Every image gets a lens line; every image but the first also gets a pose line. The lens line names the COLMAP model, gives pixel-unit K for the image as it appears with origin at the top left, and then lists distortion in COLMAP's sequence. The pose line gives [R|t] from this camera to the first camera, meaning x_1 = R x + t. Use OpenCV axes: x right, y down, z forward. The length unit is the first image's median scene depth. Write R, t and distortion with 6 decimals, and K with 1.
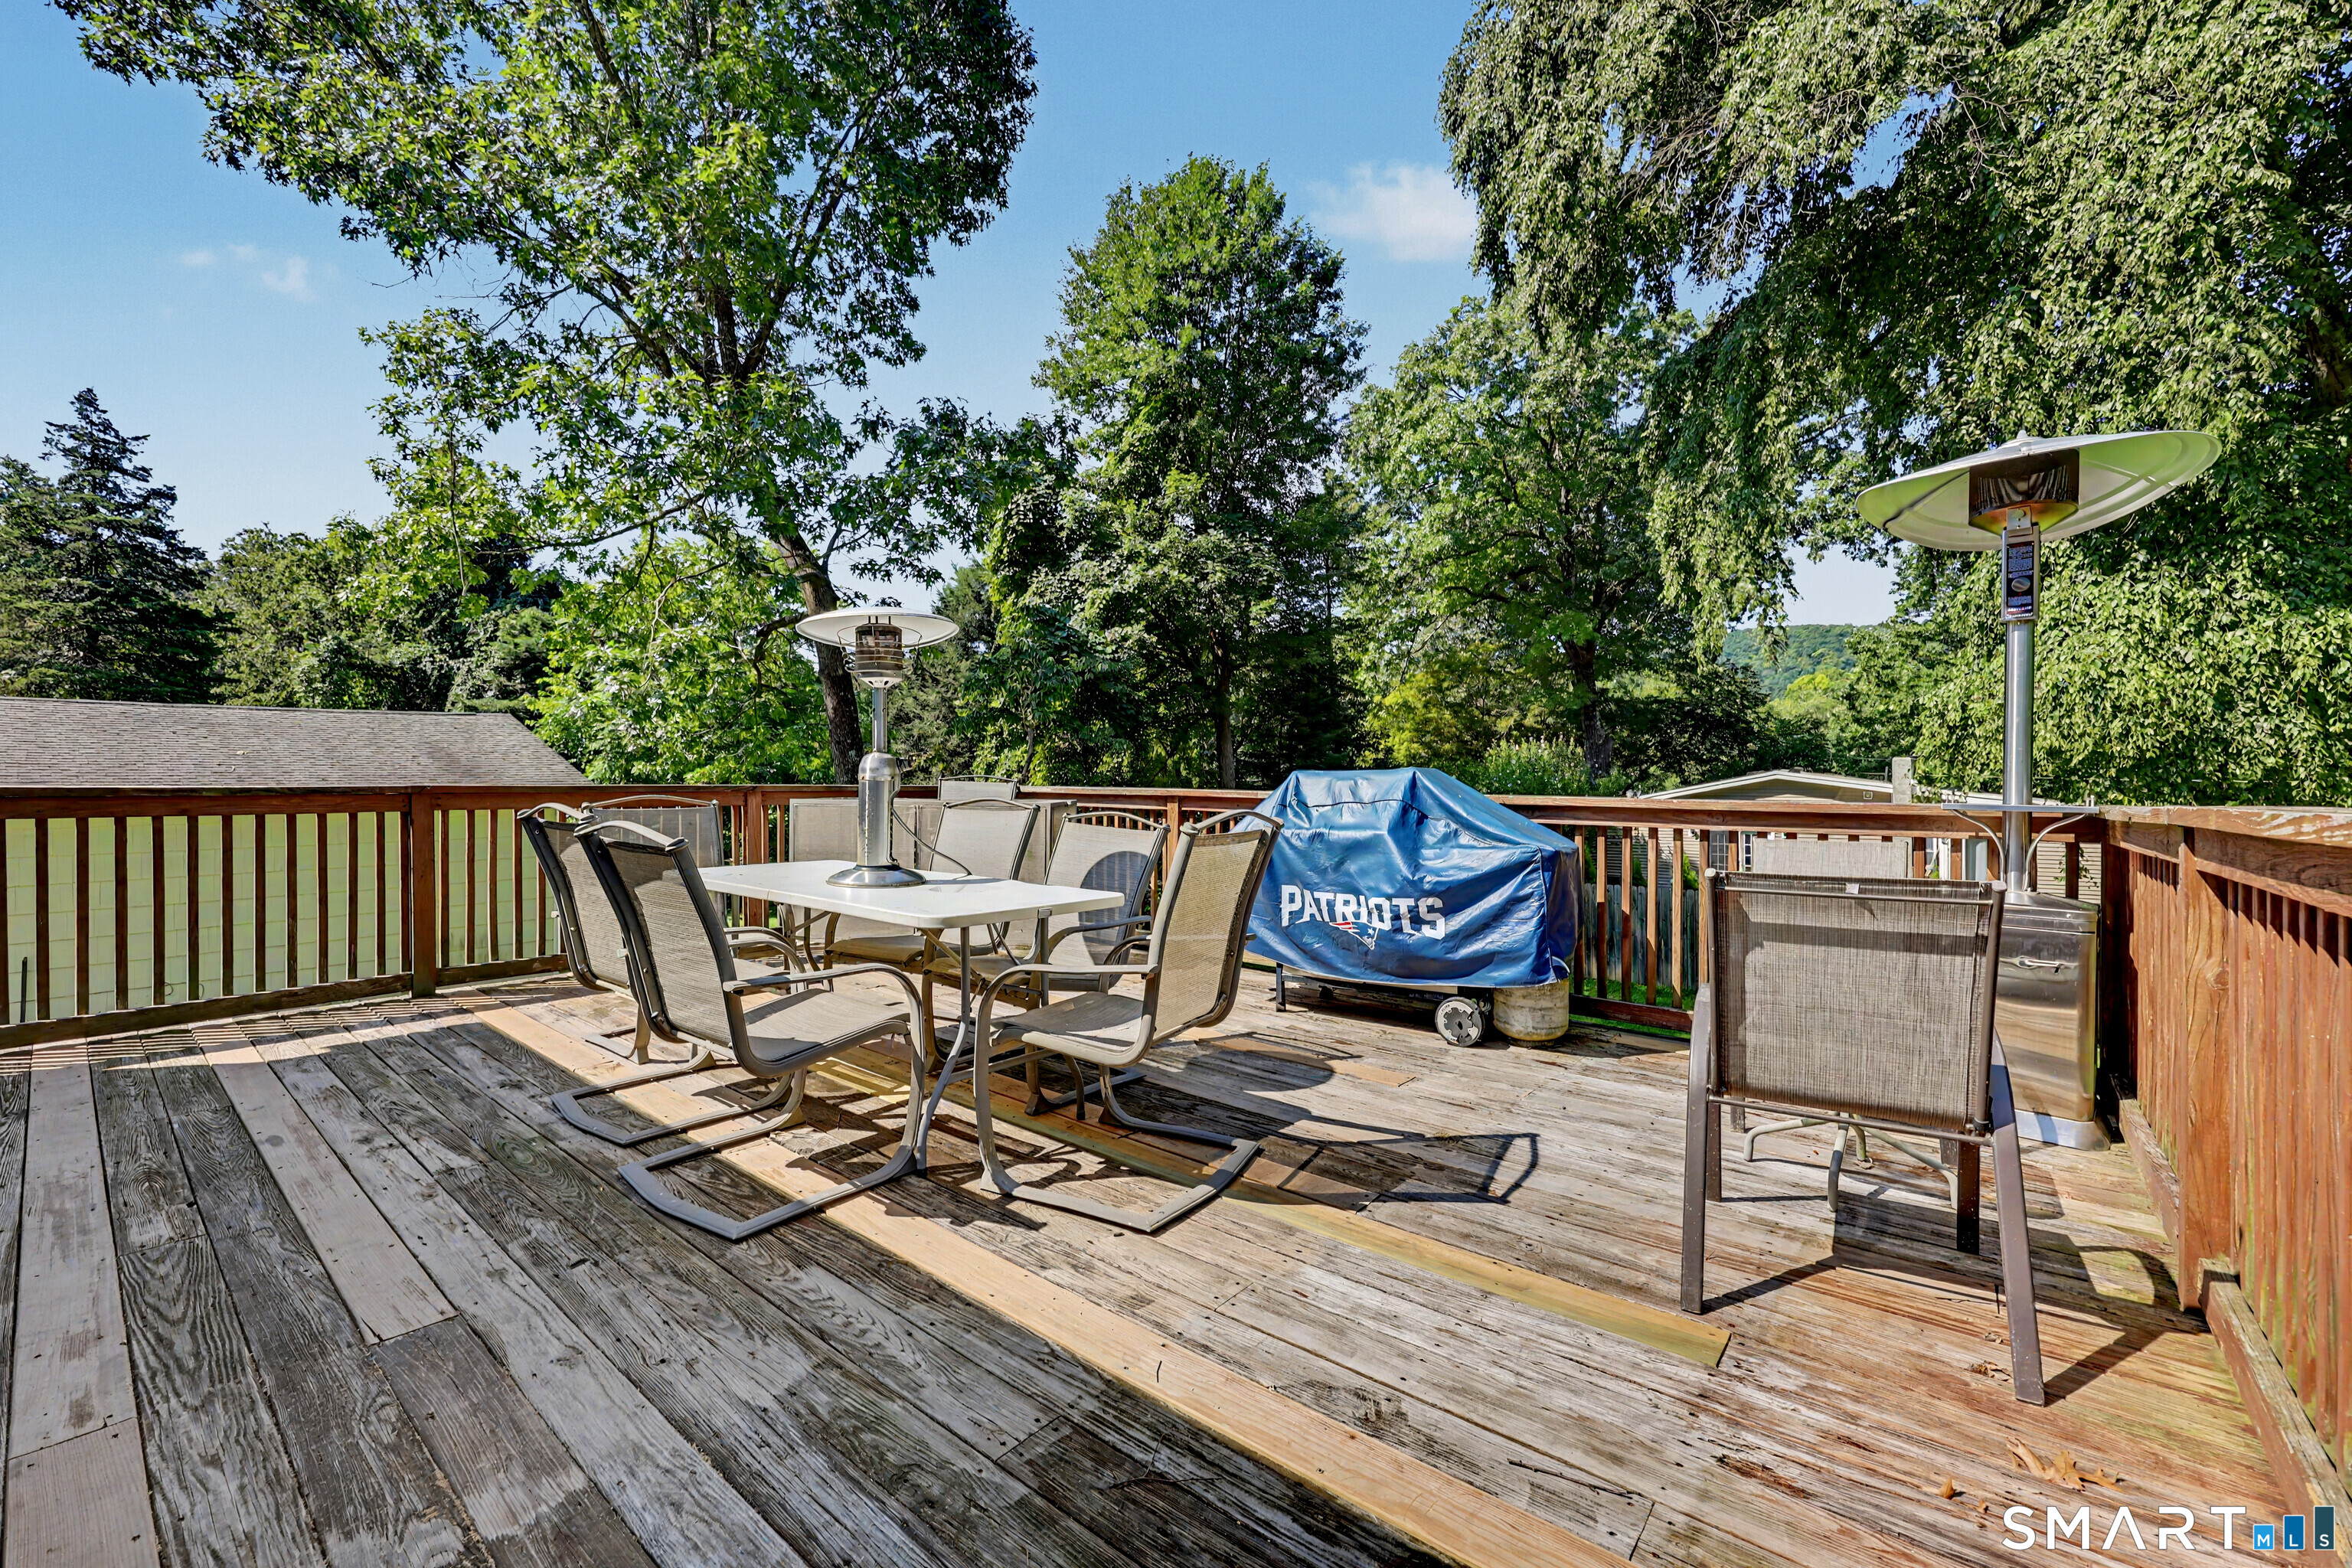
lens RADIAL K [[933.2, 0, 1182.8], [0, 933.2, 774.4], [0, 0, 1]] dist [0.001549, 0.000140]
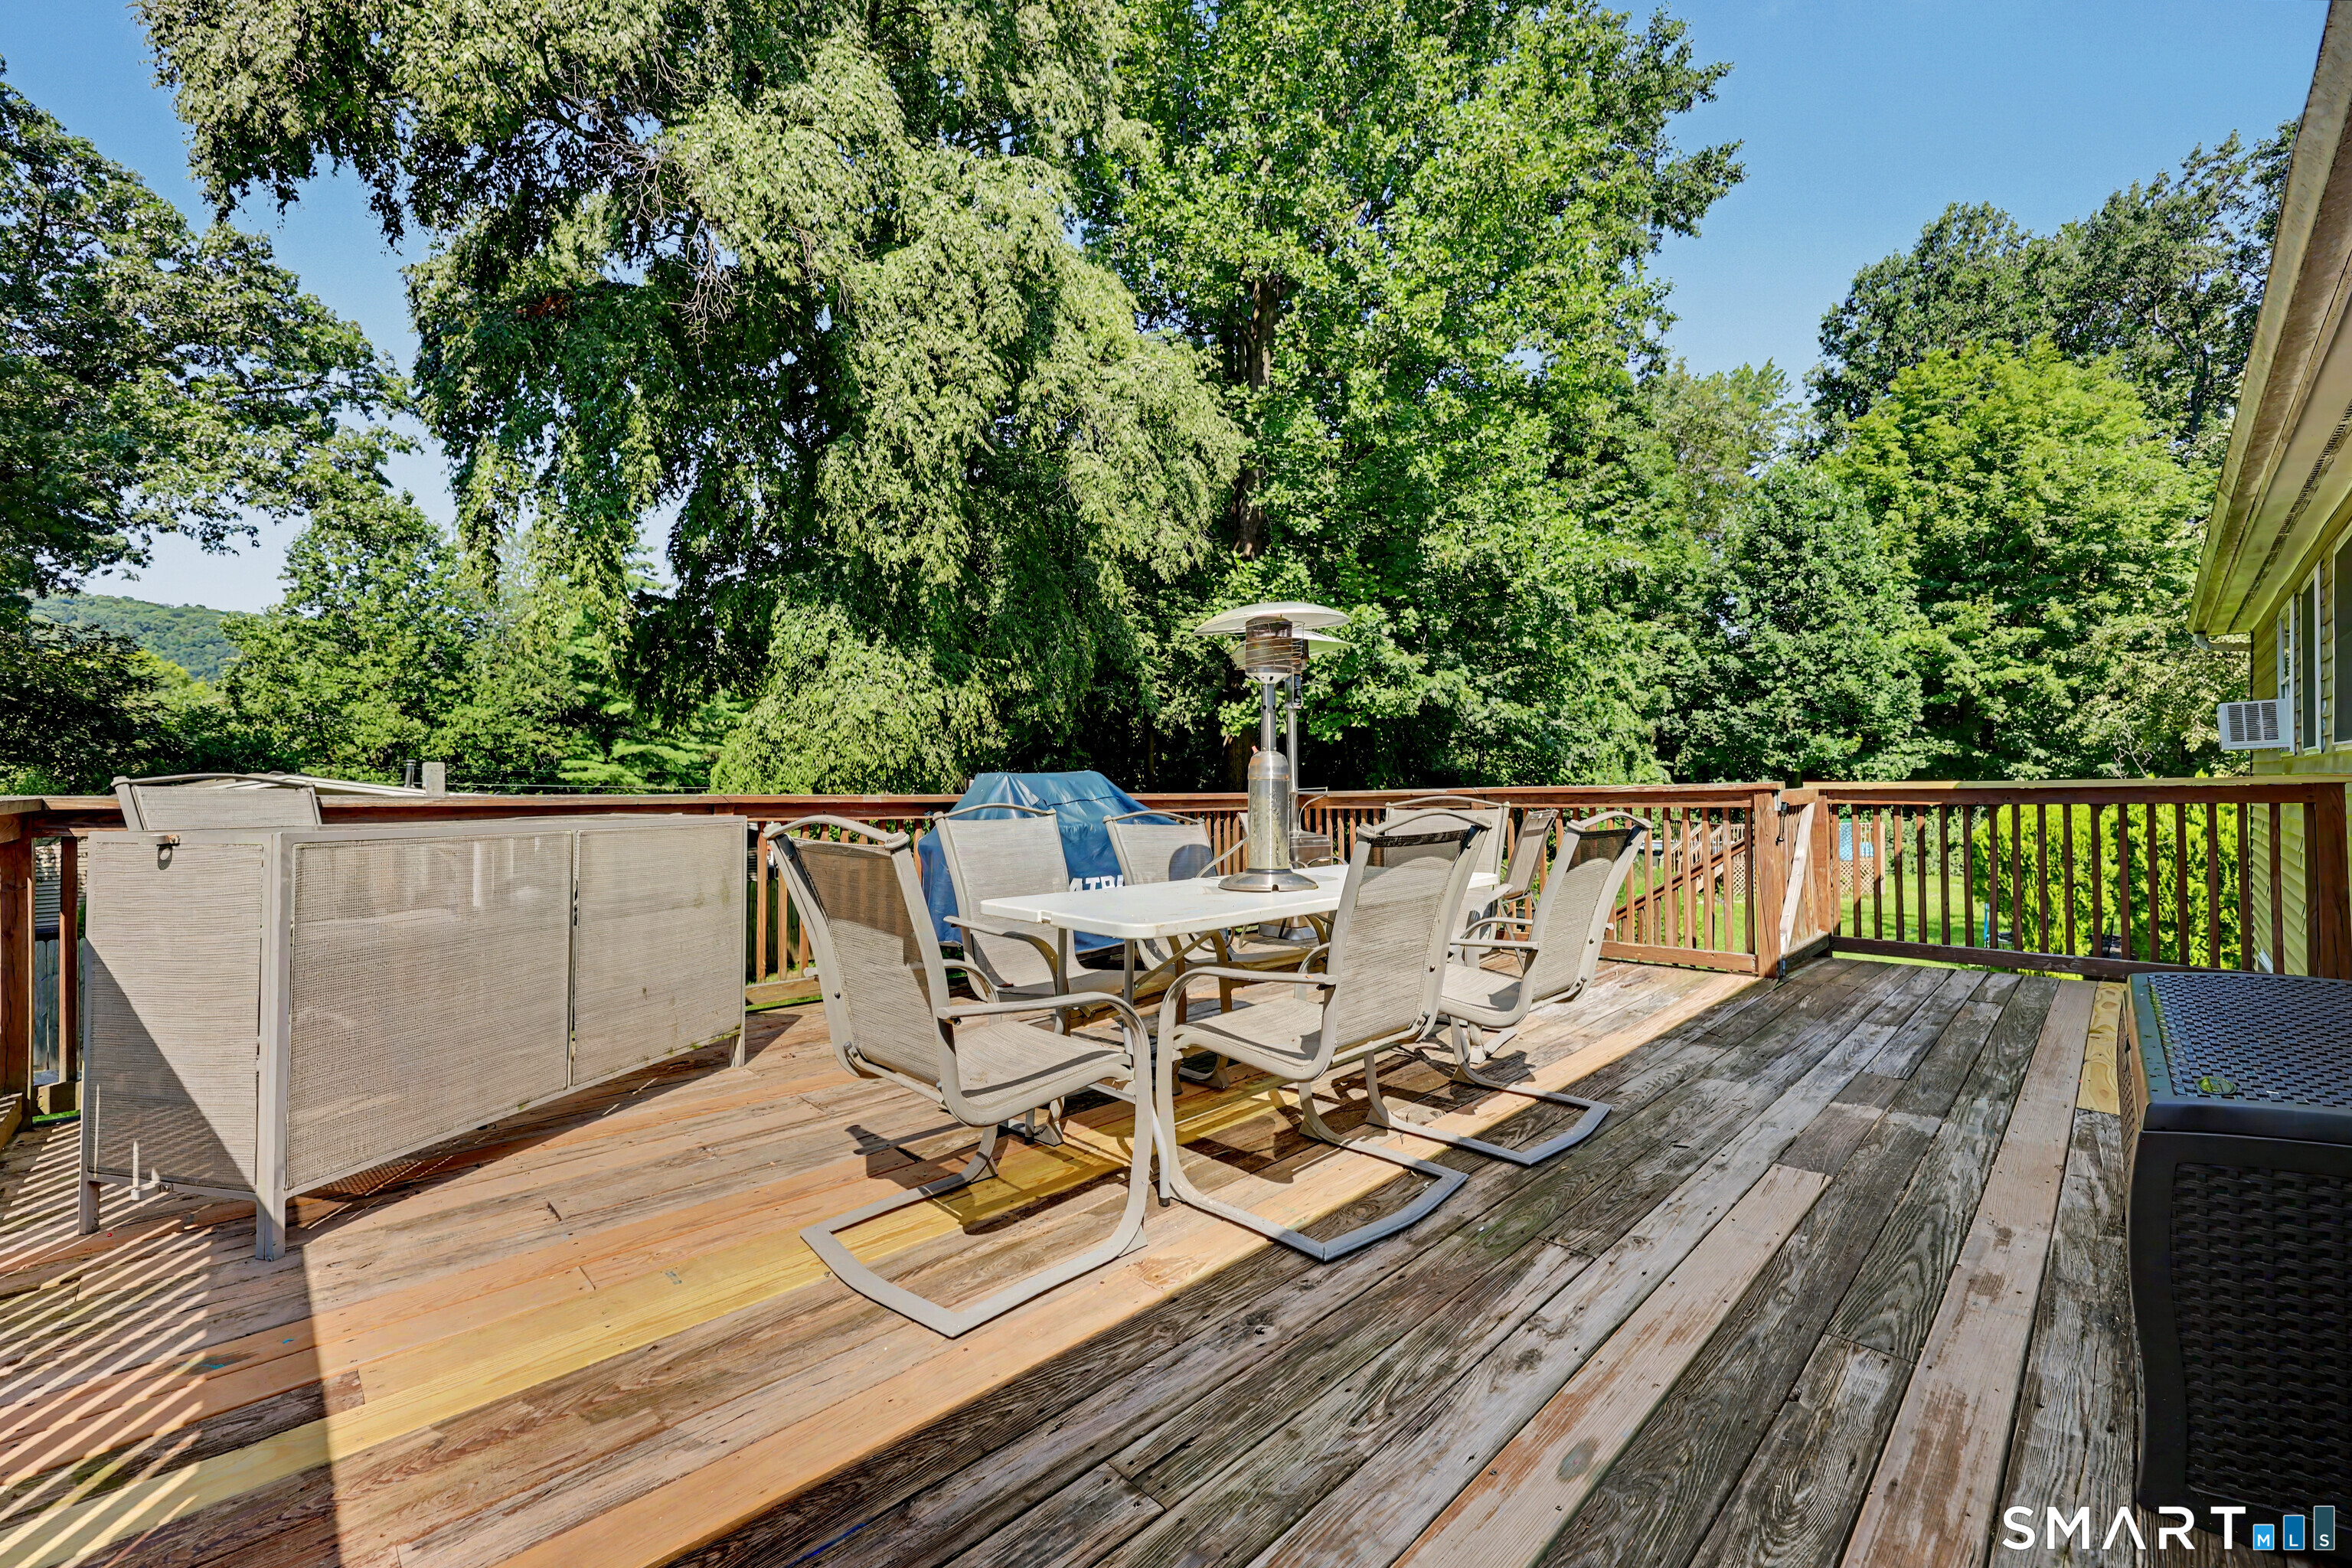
lens RADIAL K [[933.2, 0, 1182.8], [0, 933.2, 774.4], [0, 0, 1]] dist [0.001549, 0.000140]
pose [[0.109509, 0.007284, 0.993959, -1.520787], [-0.001082, 0.999973, -0.007209, 0.009684], [-0.993985, -0.000286, 0.109514, 1.163225]]
